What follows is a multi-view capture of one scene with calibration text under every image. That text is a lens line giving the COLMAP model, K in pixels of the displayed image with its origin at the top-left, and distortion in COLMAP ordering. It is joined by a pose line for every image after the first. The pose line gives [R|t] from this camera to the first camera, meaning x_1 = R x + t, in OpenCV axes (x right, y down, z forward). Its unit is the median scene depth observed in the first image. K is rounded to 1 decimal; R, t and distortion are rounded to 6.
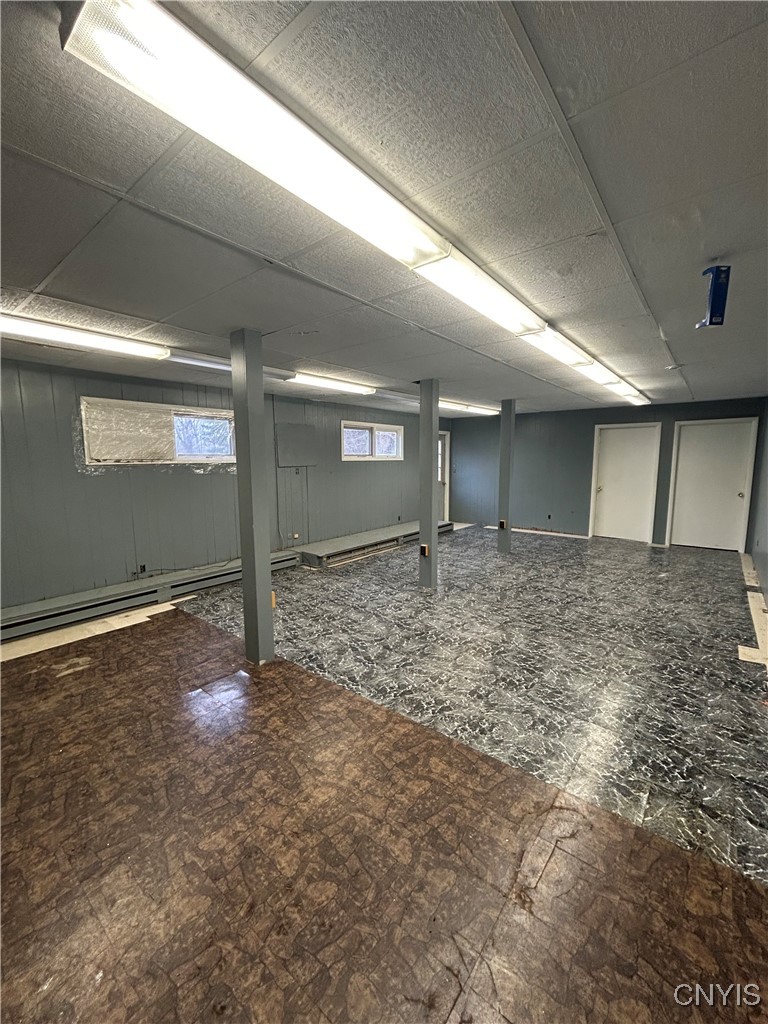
lens RADIAL K [[413.9, 0, 384.8], [0, 413.9, 510.0], [0, 0, 1]] dist [0.002086, -0.000562]
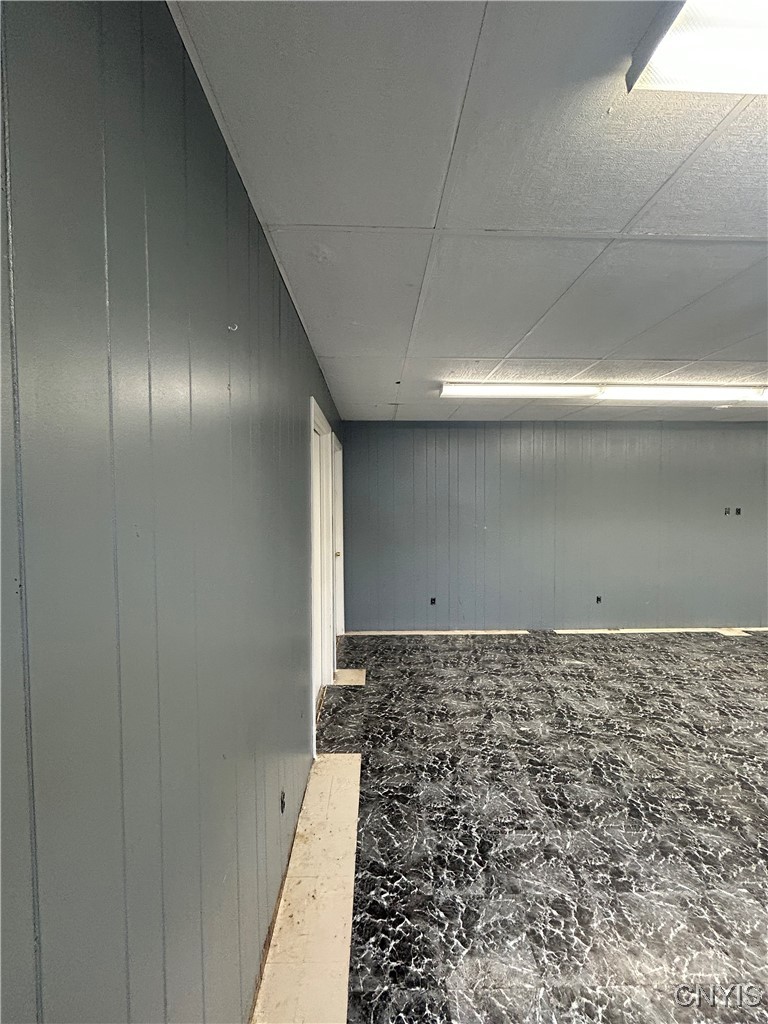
lens RADIAL K [[413.9, 0, 381.6], [0, 413.9, 514.3], [0, 0, 1]] dist [0.002086, -0.000562]
pose [[-0.640701, -0.019819, 0.767534, 0.411518], [0.105030, 0.988007, 0.113185, -0.257489], [-0.760572, 0.153132, -0.630936, 2.018618]]
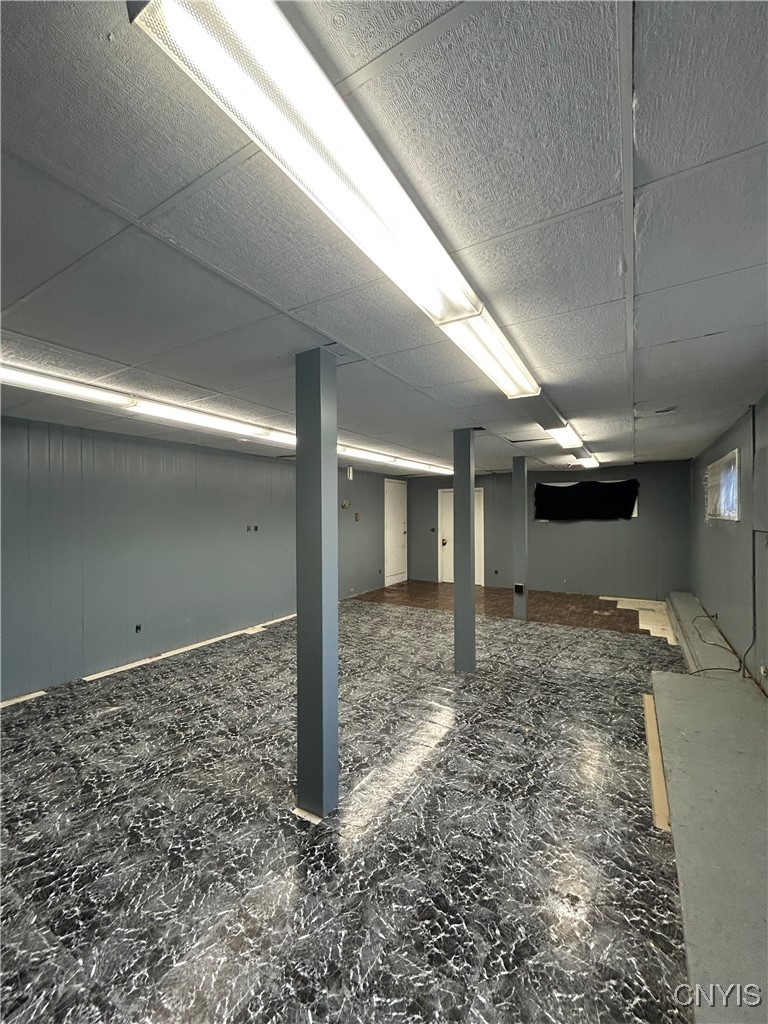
lens RADIAL K [[413.9, 0, 388.8], [0, 413.9, 514.5], [0, 0, 1]] dist [0.002086, -0.000562]
pose [[-0.989295, 0.011791, -0.145456, 0.419392], [-0.006722, 0.991991, 0.126132, -0.257099], [0.145778, 0.125759, -0.981292, 1.969723]]
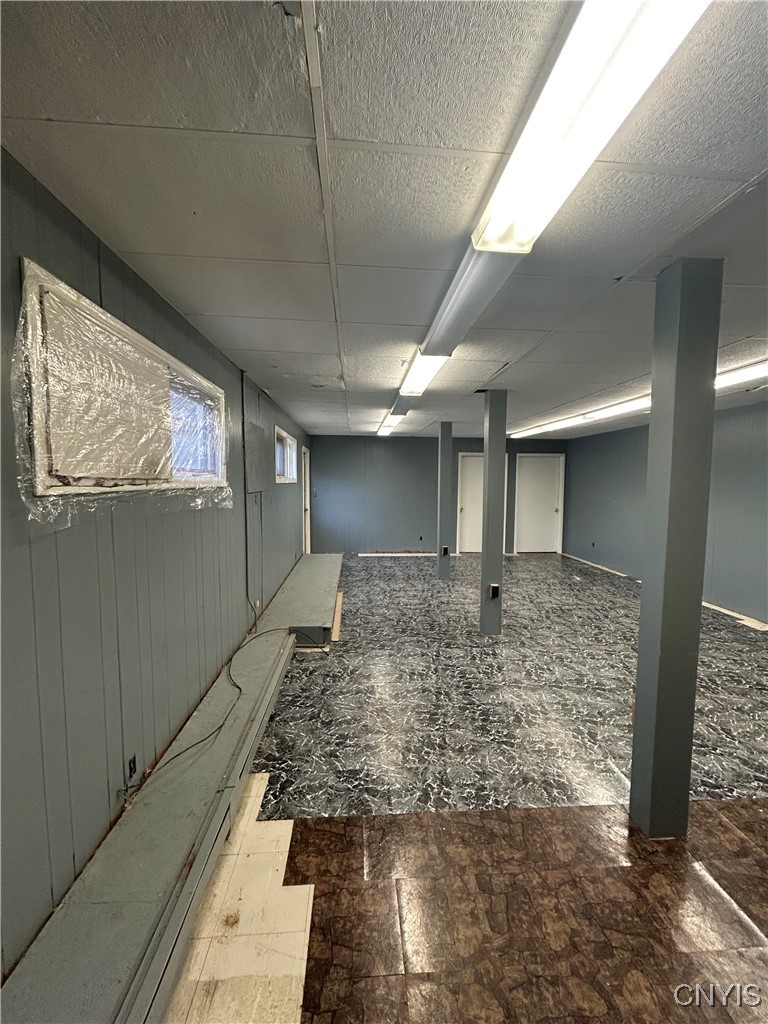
lens RADIAL K [[413.9, 0, 385.1], [0, 413.9, 511.3], [0, 0, 1]] dist [0.002086, -0.000562]
pose [[0.730918, -0.039615, 0.681315, -0.690465], [0.072890, 0.997135, -0.020219, -0.068660], [-0.678562, 0.064440, 0.731711, 0.576907]]
